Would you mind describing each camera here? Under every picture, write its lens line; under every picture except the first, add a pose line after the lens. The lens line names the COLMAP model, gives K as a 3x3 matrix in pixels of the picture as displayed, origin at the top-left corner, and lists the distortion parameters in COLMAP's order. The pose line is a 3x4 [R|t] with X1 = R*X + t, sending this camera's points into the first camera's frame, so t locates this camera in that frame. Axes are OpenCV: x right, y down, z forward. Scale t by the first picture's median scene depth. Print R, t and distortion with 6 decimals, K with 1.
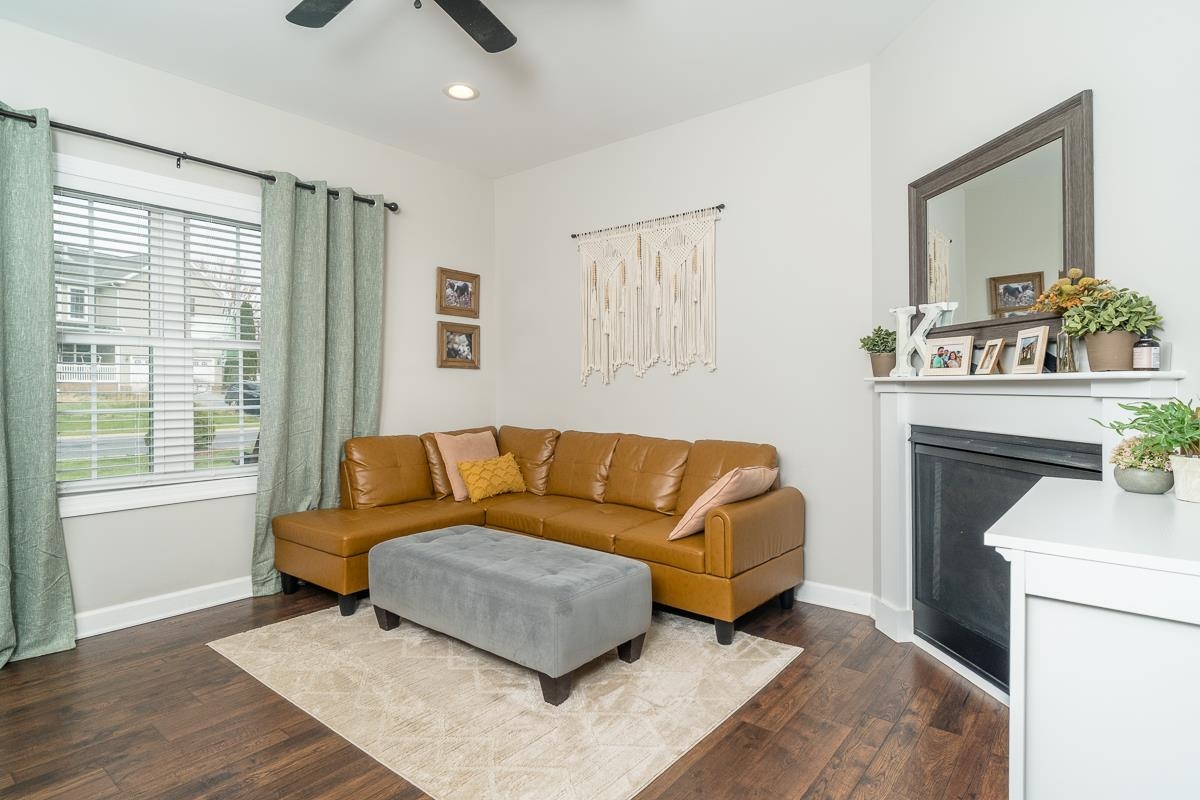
lens RADIAL K [[642.2, 0, 586.3], [0, 642.2, 373.0], [0, 0, 1]] dist [0.001095, -0.000364]
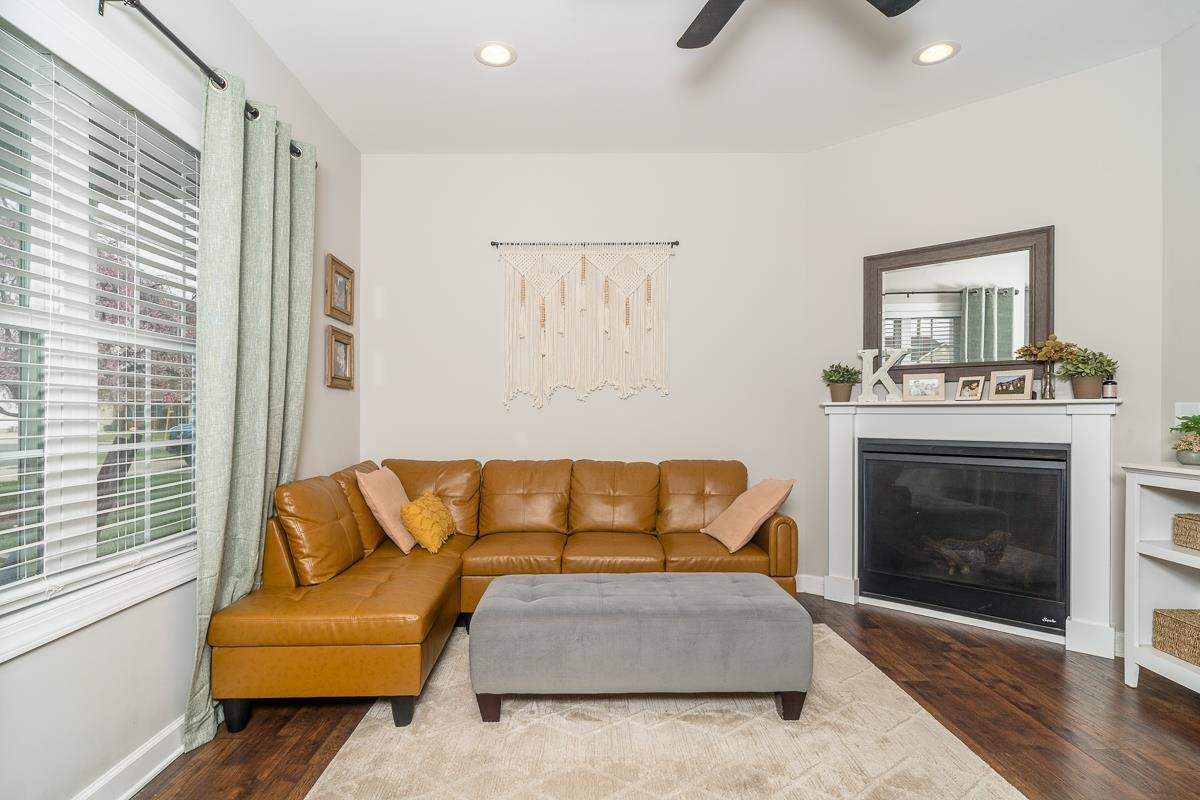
lens RADIAL K [[642.2, 0, 596.4], [0, 642.2, 402.9], [0, 0, 1]] dist [0.001095, -0.000364]
pose [[0.760446, 0.006589, 0.649368, -0.773633], [-0.009652, 0.999953, 0.001157, 0.011514], [-0.649329, -0.007148, 0.760474, 0.348267]]
